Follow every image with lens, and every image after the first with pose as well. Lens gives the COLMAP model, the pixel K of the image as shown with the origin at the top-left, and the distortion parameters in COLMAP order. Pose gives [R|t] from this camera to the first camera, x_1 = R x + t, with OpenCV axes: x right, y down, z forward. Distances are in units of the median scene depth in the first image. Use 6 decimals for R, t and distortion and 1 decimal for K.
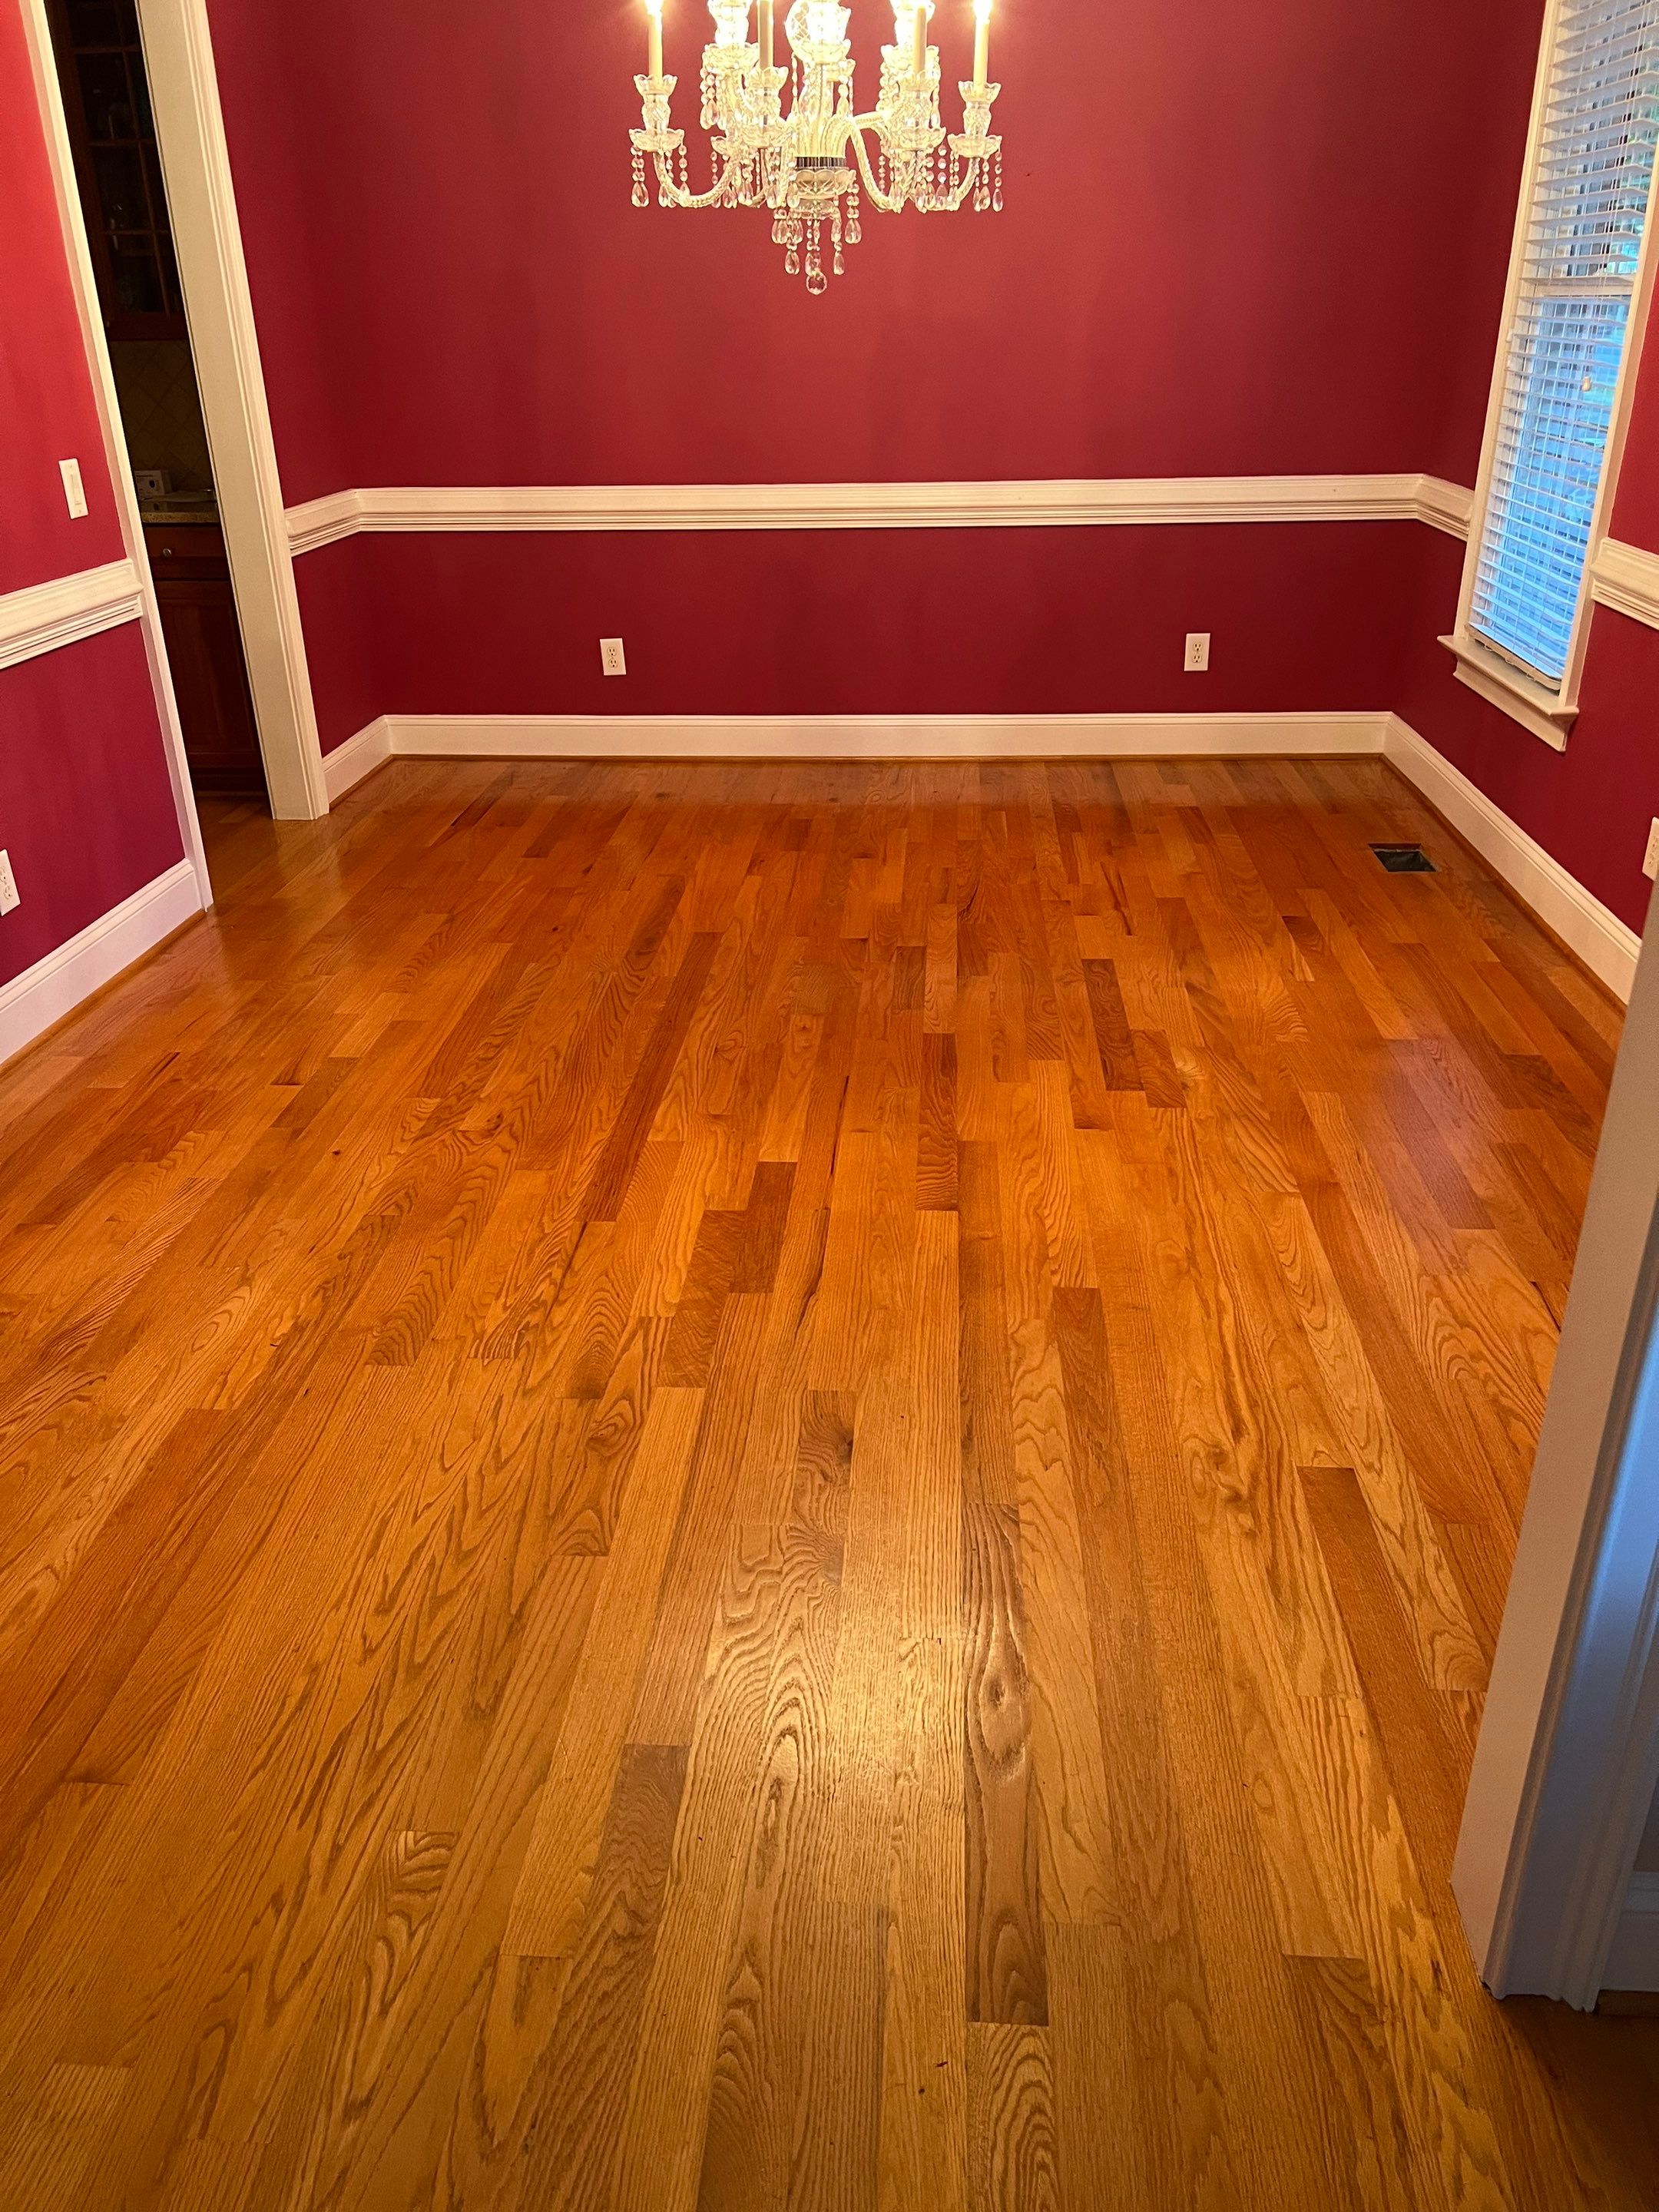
lens RADIAL K [[1652.5, 0, 830.4], [0, 1652.5, 1103.5], [0, 0, 1]] dist [0.039820, -0.048049]
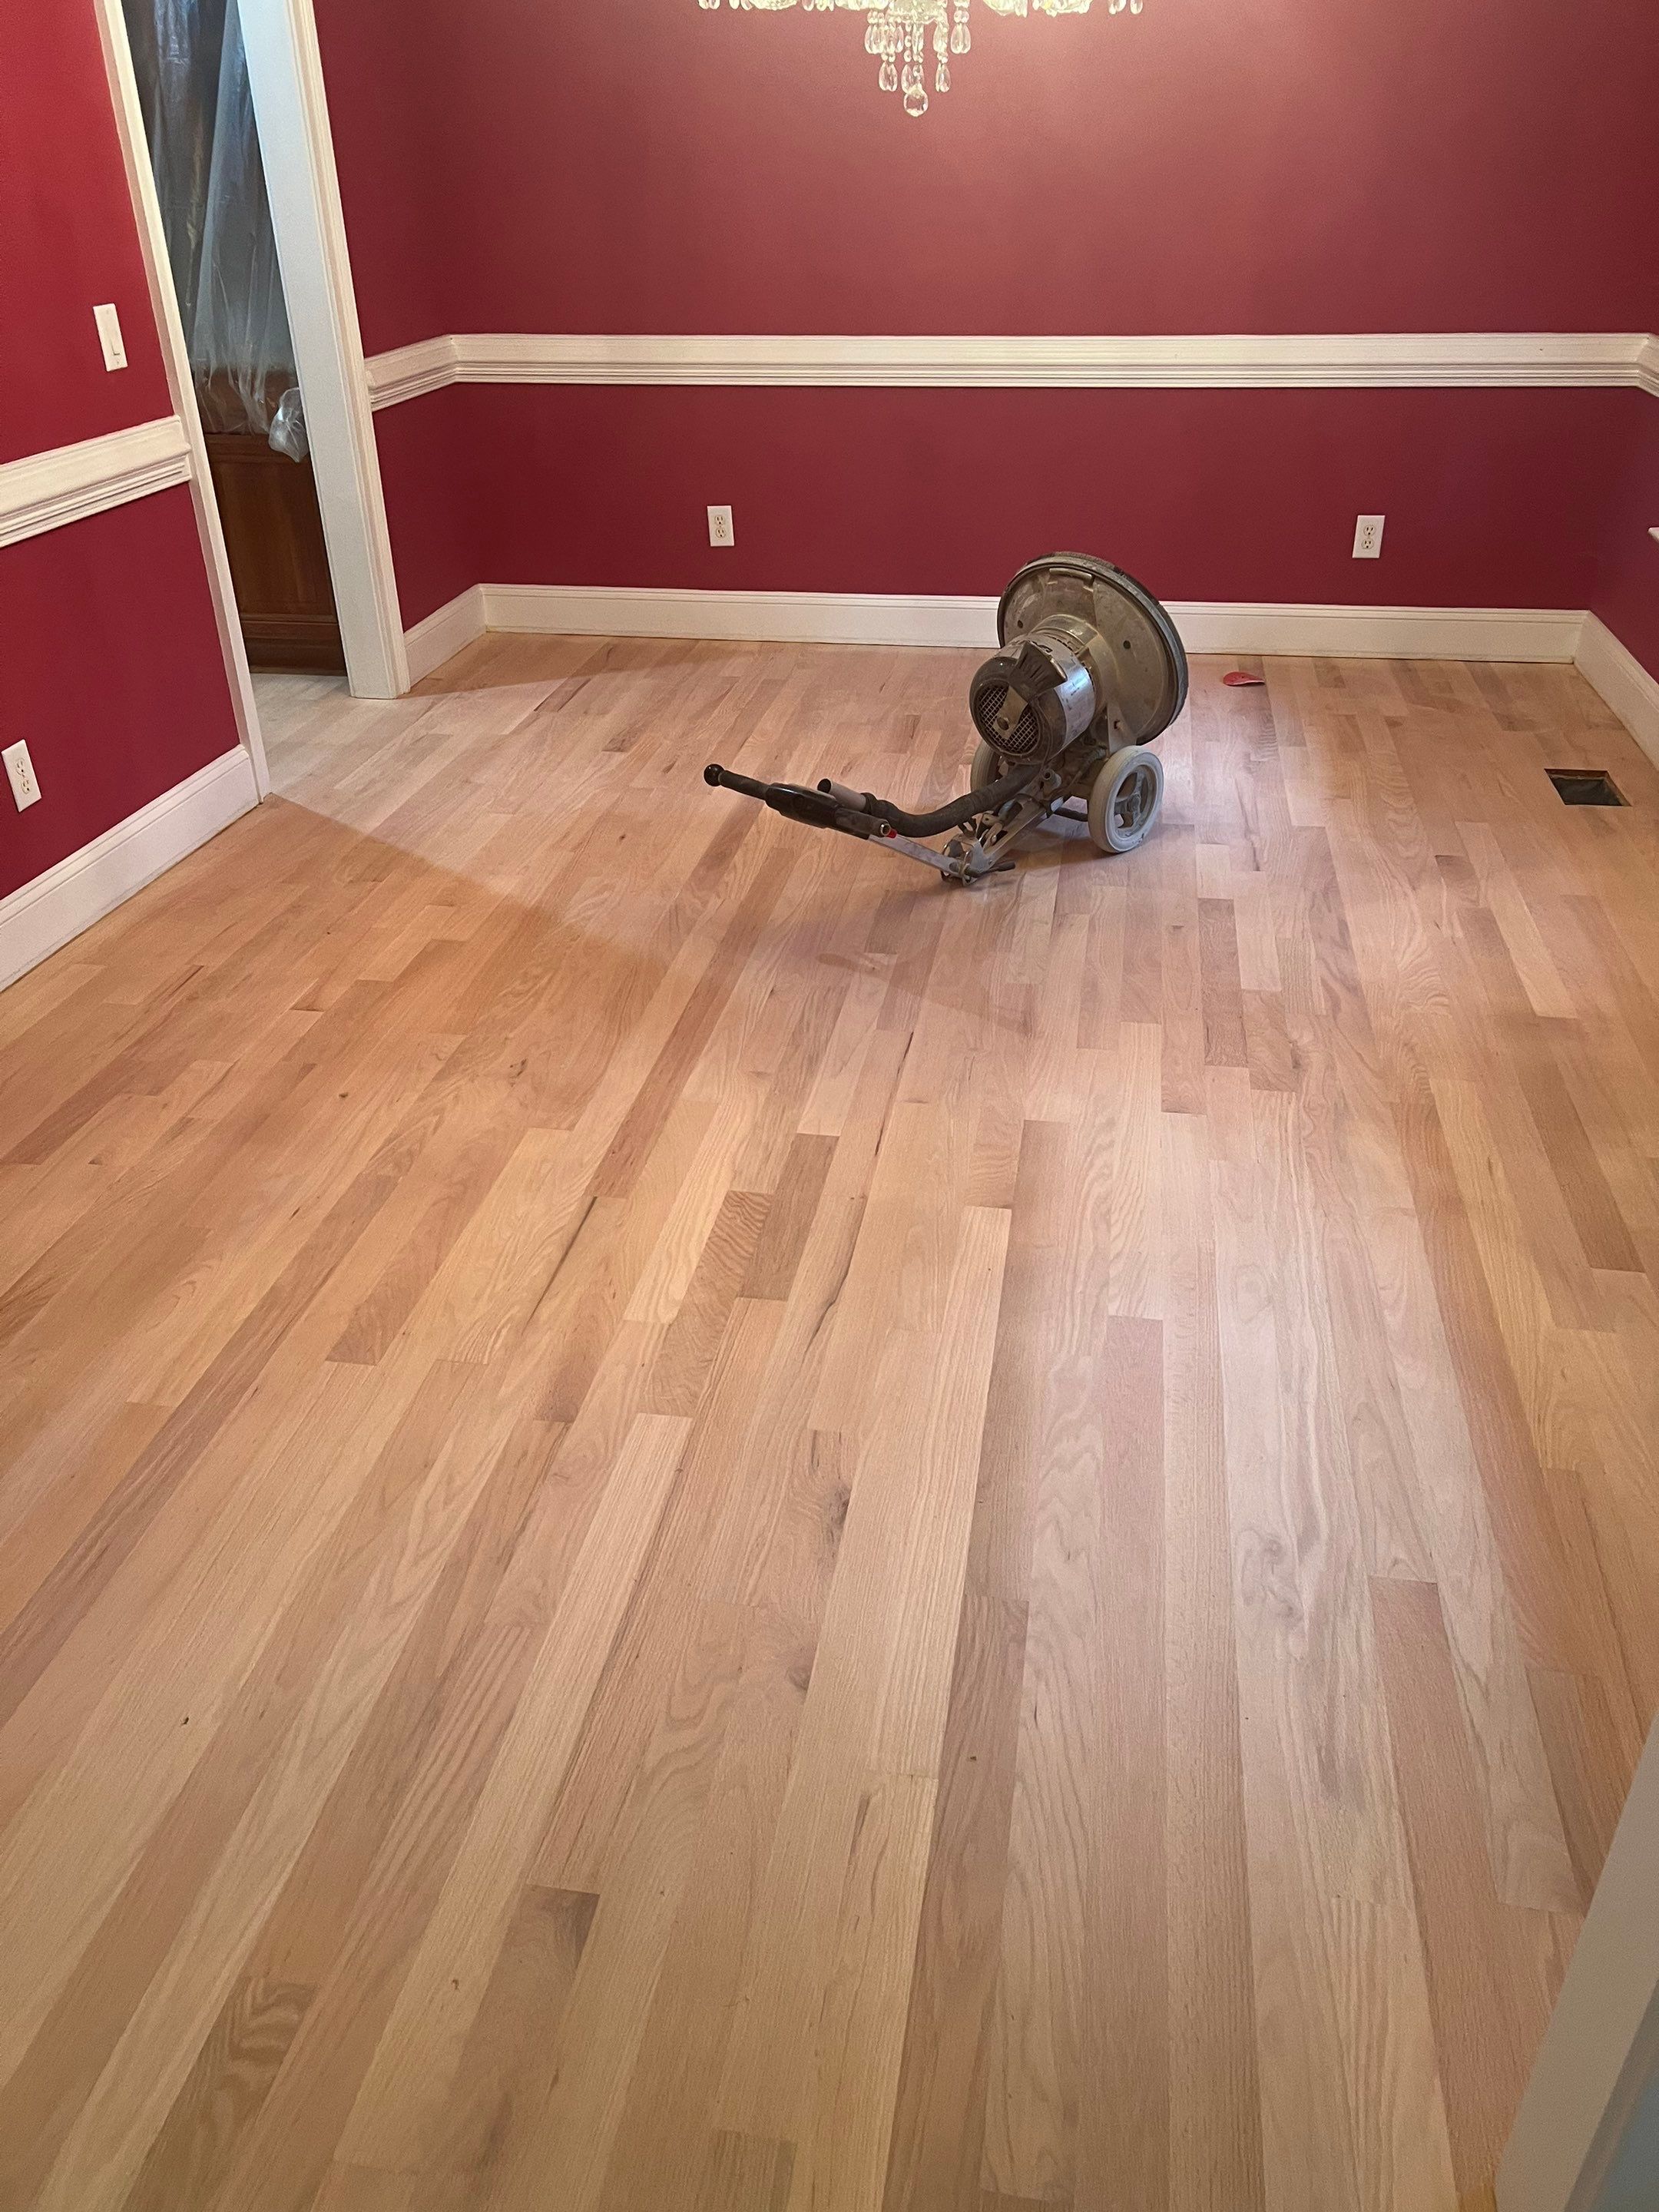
lens RADIAL K [[1652.5, 0, 815.7], [0, 1652.5, 1112.2], [0, 0, 1]] dist [0.039820, -0.048049]
pose [[0.994155, 0.057155, -0.091593, 0.046387], [-0.048964, 0.994800, 0.089300, -0.054813], [0.096221, -0.084294, 0.991784, 0.110171]]
